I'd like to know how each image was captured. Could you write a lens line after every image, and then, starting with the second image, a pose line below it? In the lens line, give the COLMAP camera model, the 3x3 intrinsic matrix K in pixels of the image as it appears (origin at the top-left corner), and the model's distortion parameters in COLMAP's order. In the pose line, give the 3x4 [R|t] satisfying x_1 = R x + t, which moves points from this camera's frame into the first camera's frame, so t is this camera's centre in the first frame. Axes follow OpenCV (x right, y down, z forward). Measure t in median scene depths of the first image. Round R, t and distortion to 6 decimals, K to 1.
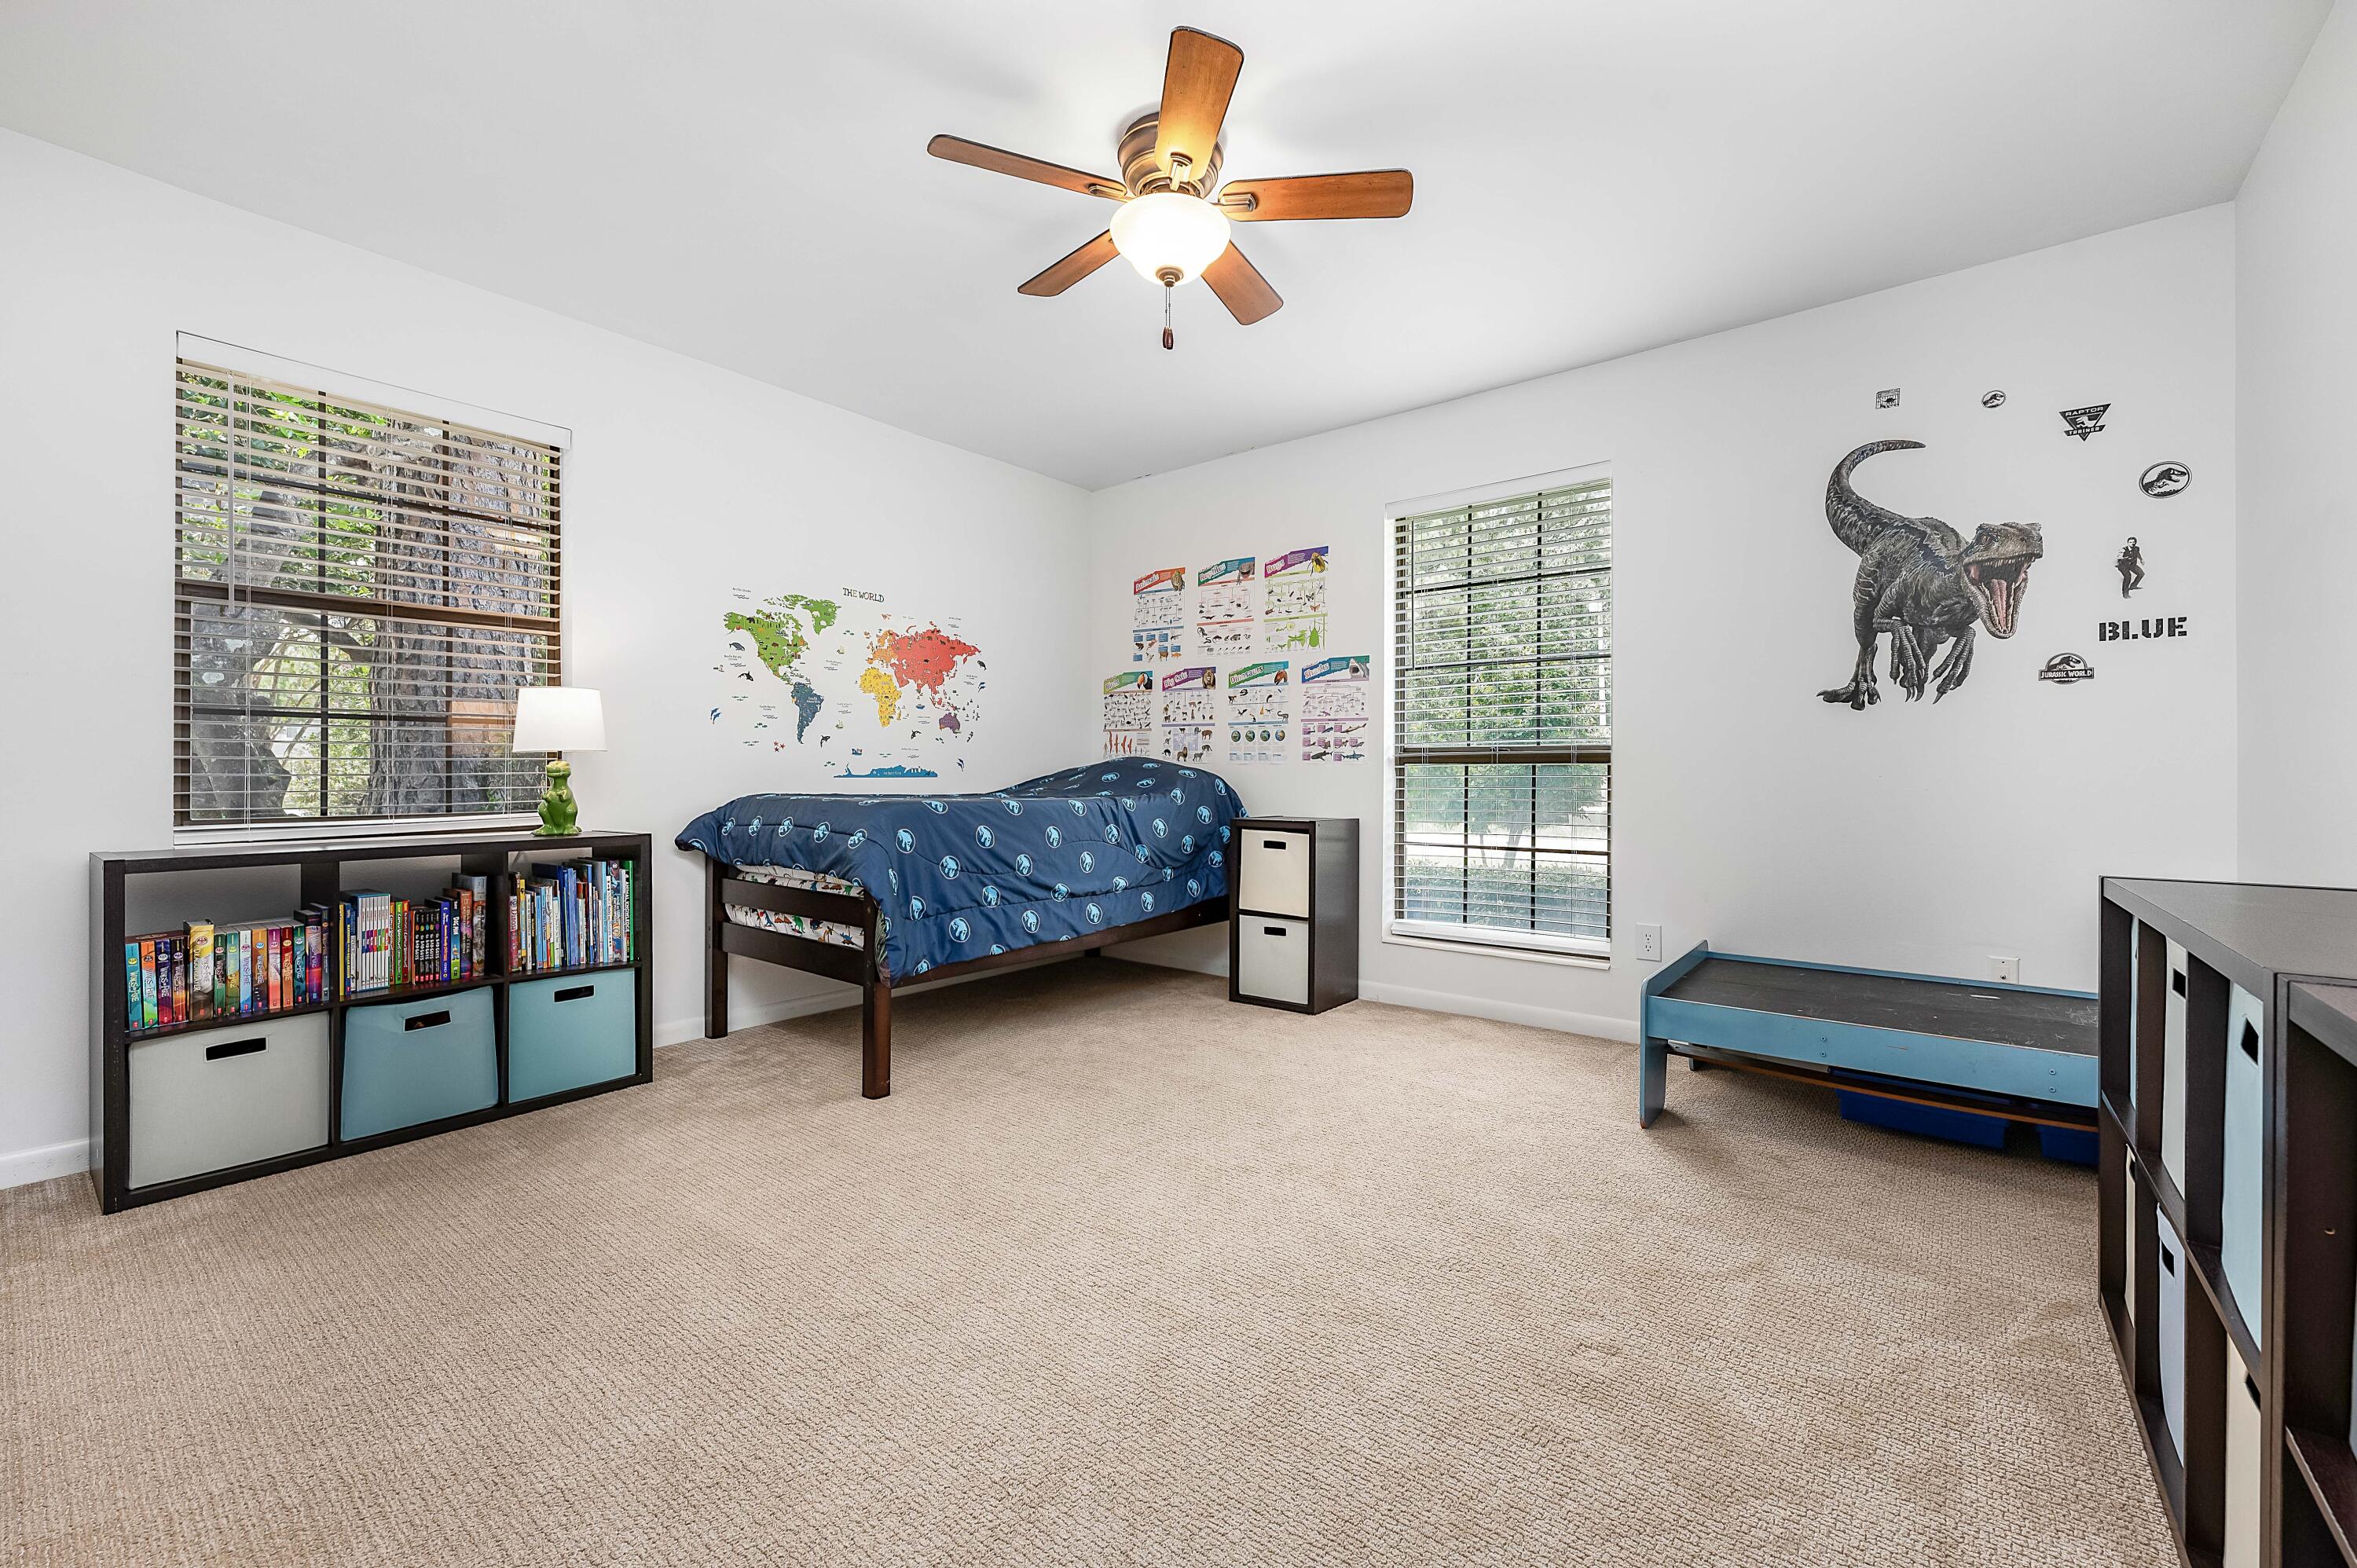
lens RADIAL K [[945.8, 0, 1187.4], [0, 945.8, 785.1], [0, 0, 1]] dist [-0.001681, -0.000116]
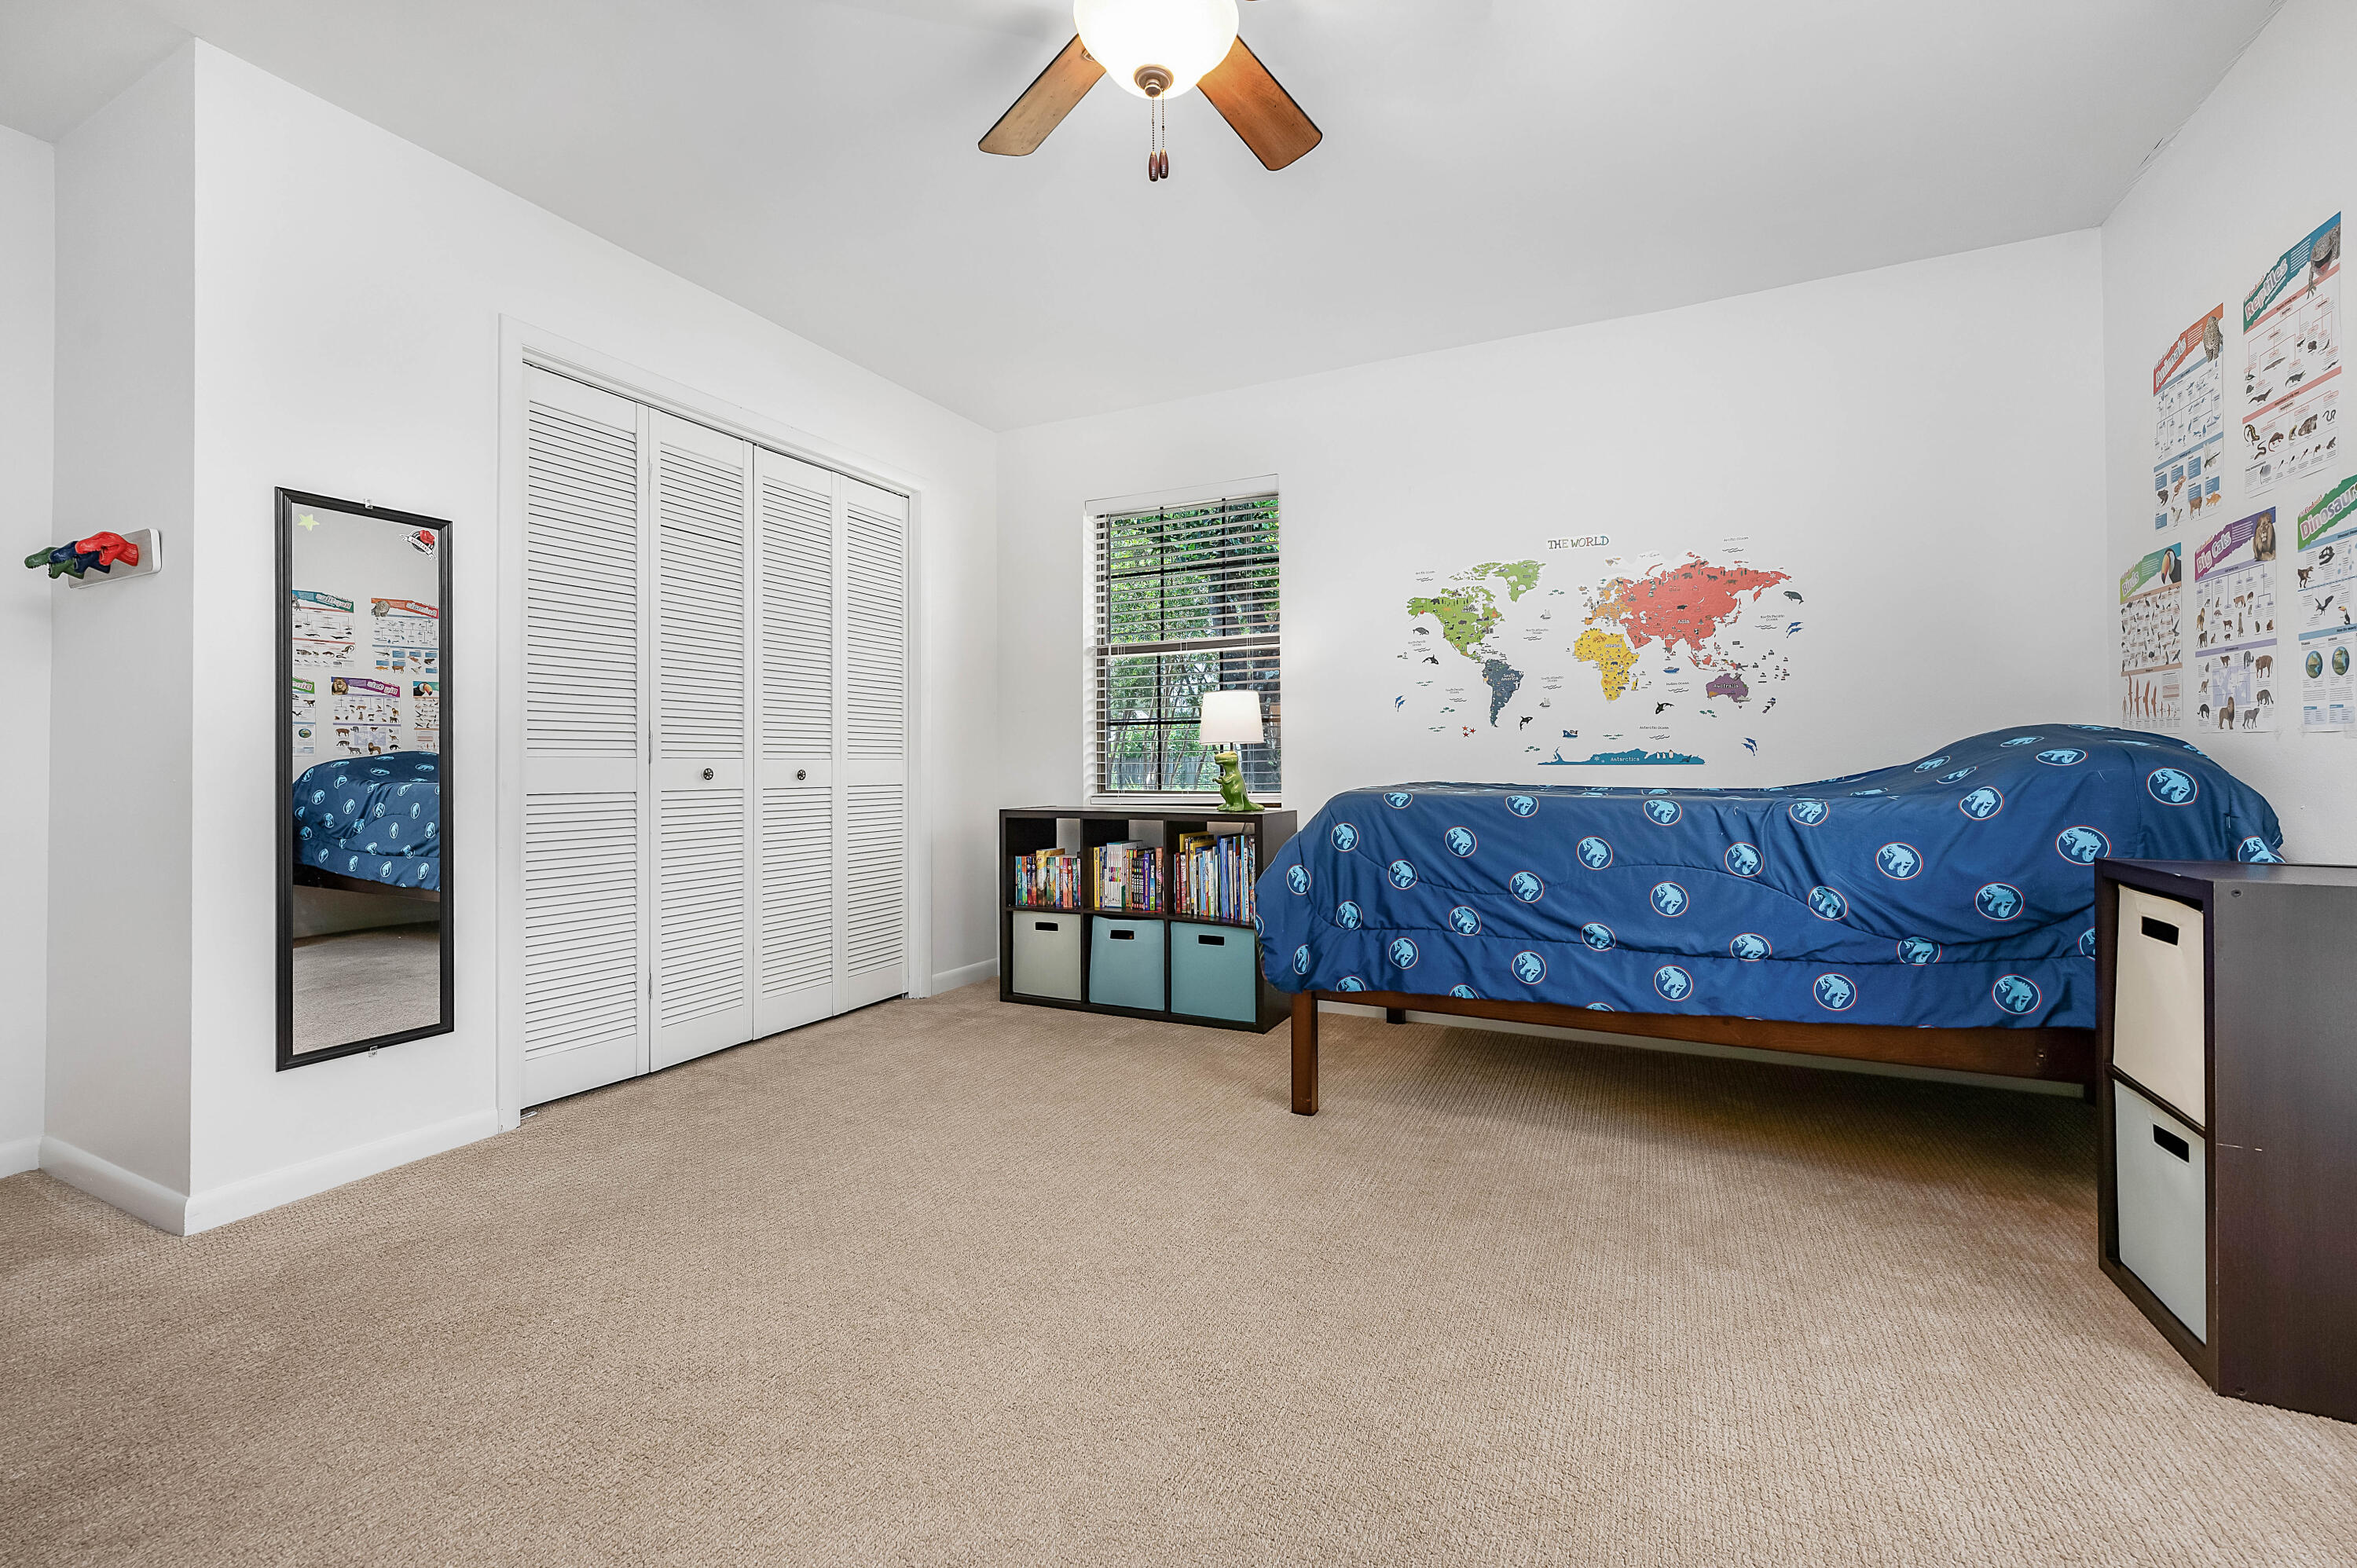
lens RADIAL K [[961.0, 0, 1172.2], [0, 961.0, 762.6], [0, 0, 1]] dist [-0.001567, -0.000300]
pose [[0.211891, -0.001906, -0.977292, 0.437160], [-0.008709, 0.999955, -0.003838, -0.004105], [0.977255, 0.009325, 0.211864, 0.529236]]
